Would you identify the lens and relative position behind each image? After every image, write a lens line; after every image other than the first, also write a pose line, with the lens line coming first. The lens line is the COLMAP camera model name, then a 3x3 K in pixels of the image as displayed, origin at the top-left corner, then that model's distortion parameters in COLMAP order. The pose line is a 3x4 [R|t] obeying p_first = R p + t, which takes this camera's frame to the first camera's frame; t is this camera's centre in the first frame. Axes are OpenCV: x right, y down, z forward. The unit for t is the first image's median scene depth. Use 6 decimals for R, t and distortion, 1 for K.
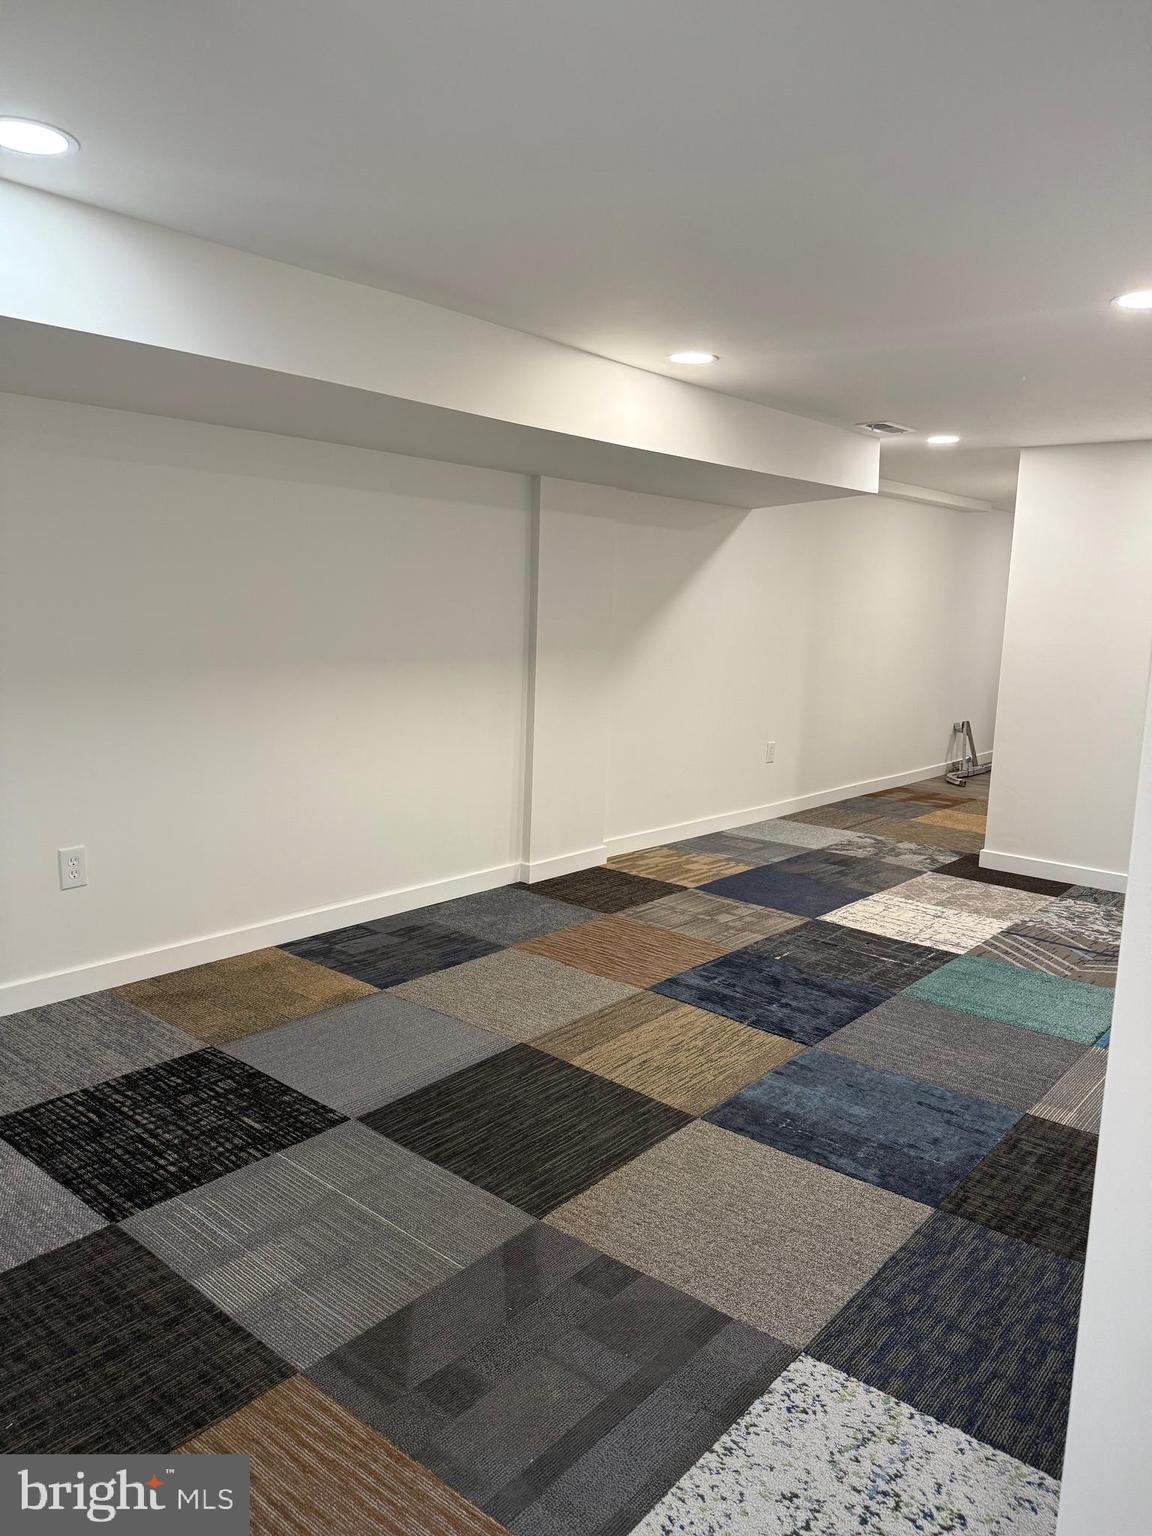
lens RADIAL K [[1081.9, 0, 569.5], [0, 1081.9, 764.3], [0, 0, 1]] dist [0.044986, -0.063208]
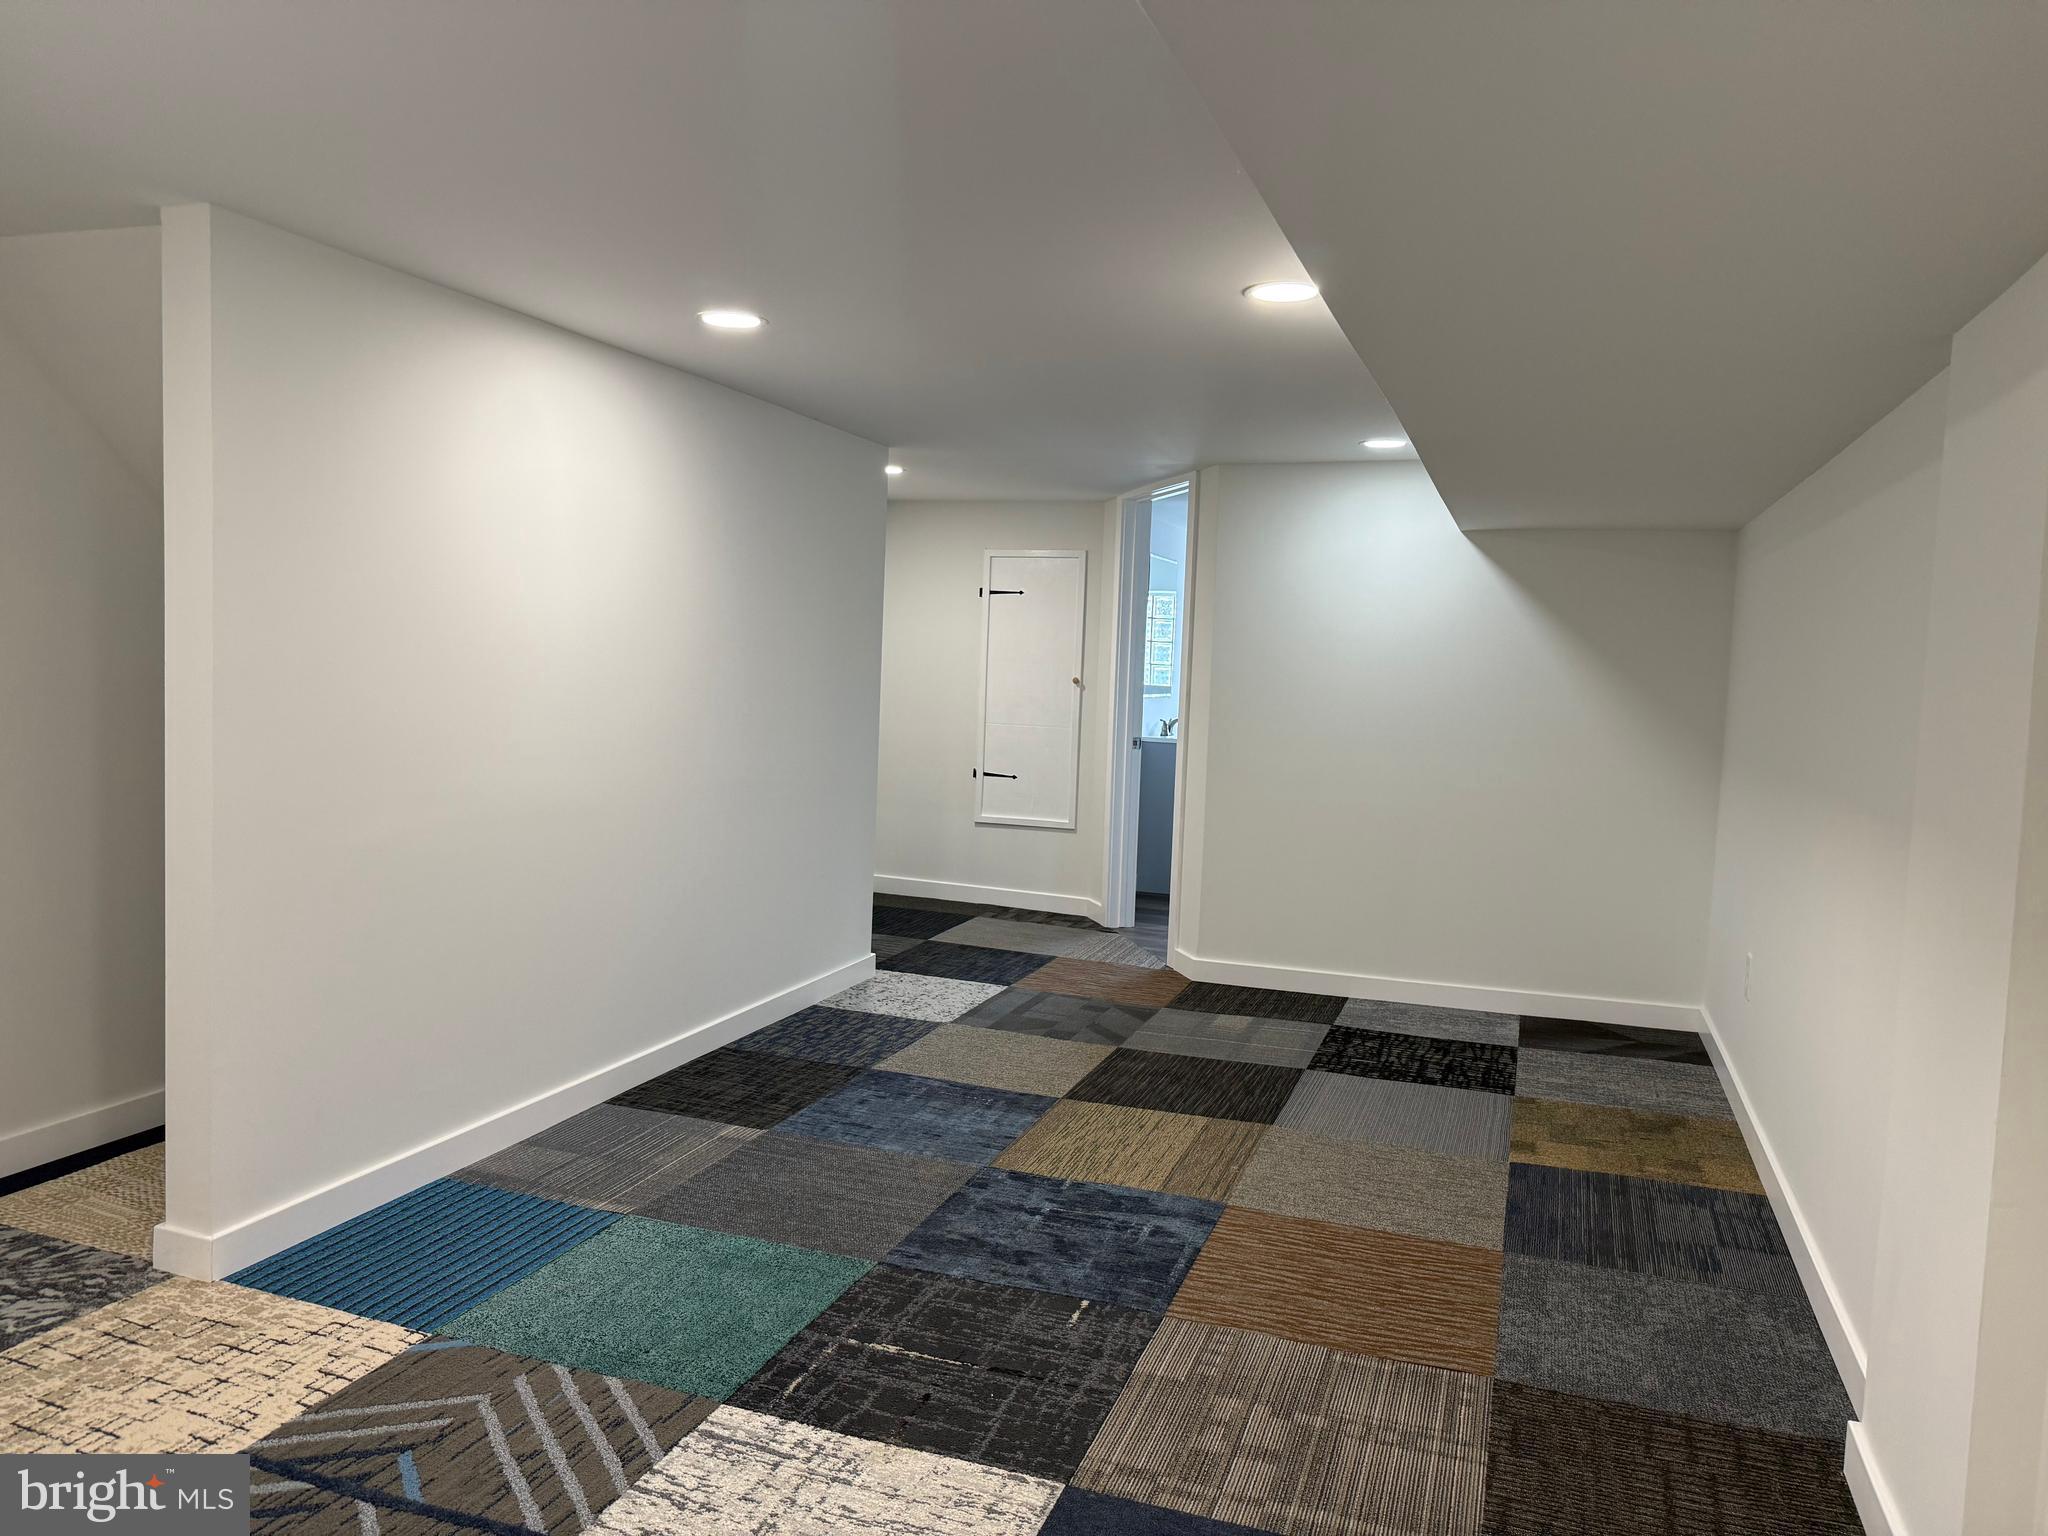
lens RADIAL K [[1442.6, 0, 1024.0], [0, 1442.6, 770.5], [0, 0, 1]] dist [0.044986, -0.063208]
pose [[-0.937617, -0.035830, -0.345819, 0.516293], [-0.115747, 0.970104, 0.213311, -0.245945], [0.327838, 0.240032, -0.913733, 1.707720]]
